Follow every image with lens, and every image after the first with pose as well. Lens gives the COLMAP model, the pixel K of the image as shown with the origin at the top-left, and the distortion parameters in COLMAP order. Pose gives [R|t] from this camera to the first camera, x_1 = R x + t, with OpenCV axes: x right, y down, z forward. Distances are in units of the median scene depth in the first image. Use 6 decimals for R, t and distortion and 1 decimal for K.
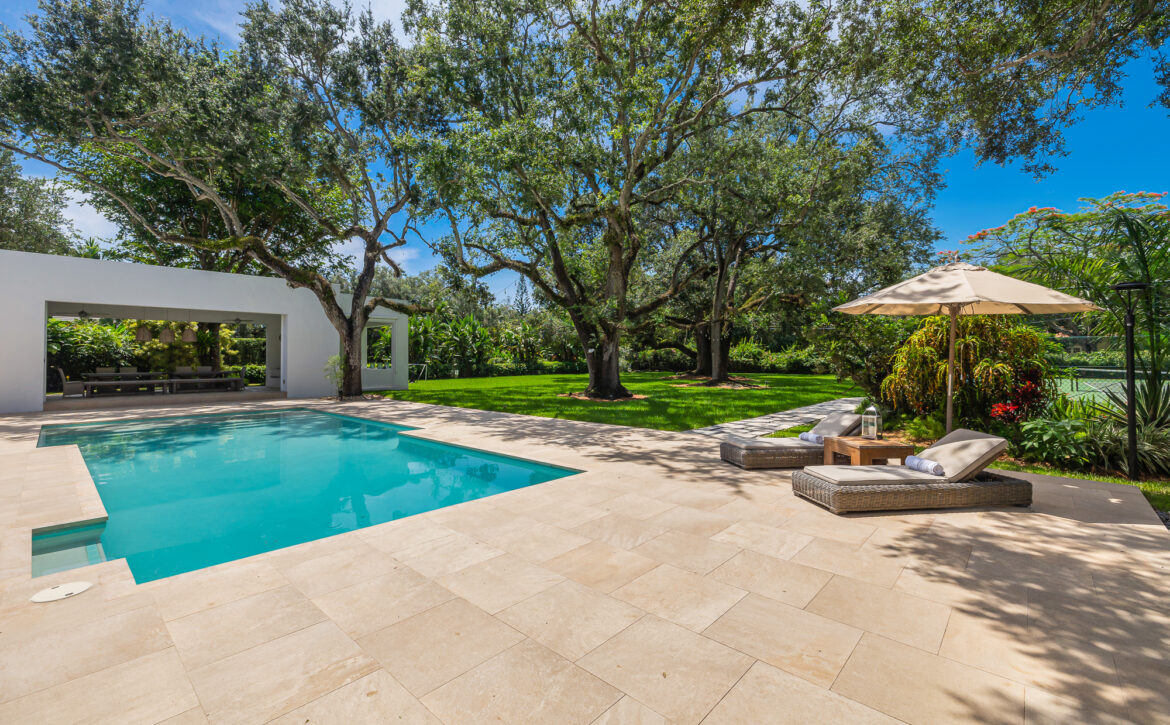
lens RADIAL K [[487.7, 0, 582.6], [0, 487.7, 354.3], [0, 0, 1]] dist [0.000159, -0.000129]
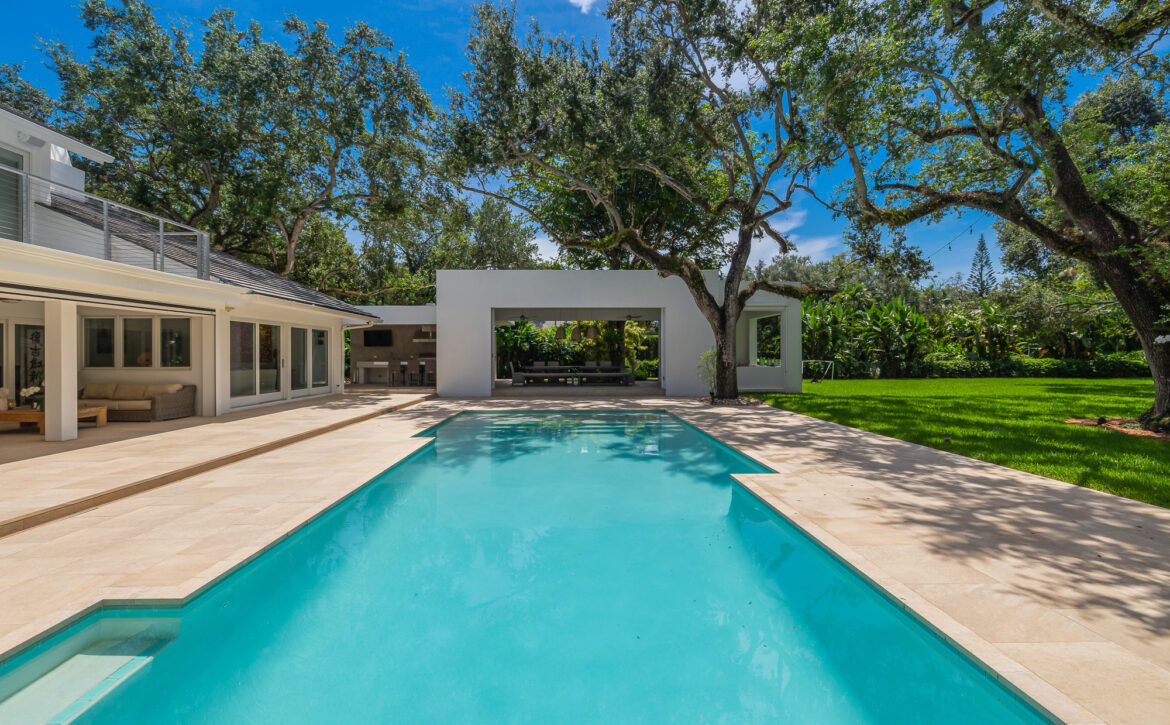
lens RADIAL K [[487.7, 0, 582.6], [0, 487.7, 354.3], [0, 0, 1]] dist [0.000159, -0.000129]
pose [[0.690629, 0.001106, -0.723209, -0.028266], [0.006165, 0.999953, 0.007417, 0.000823], [0.723183, -0.009581, 0.690590, 0.204429]]
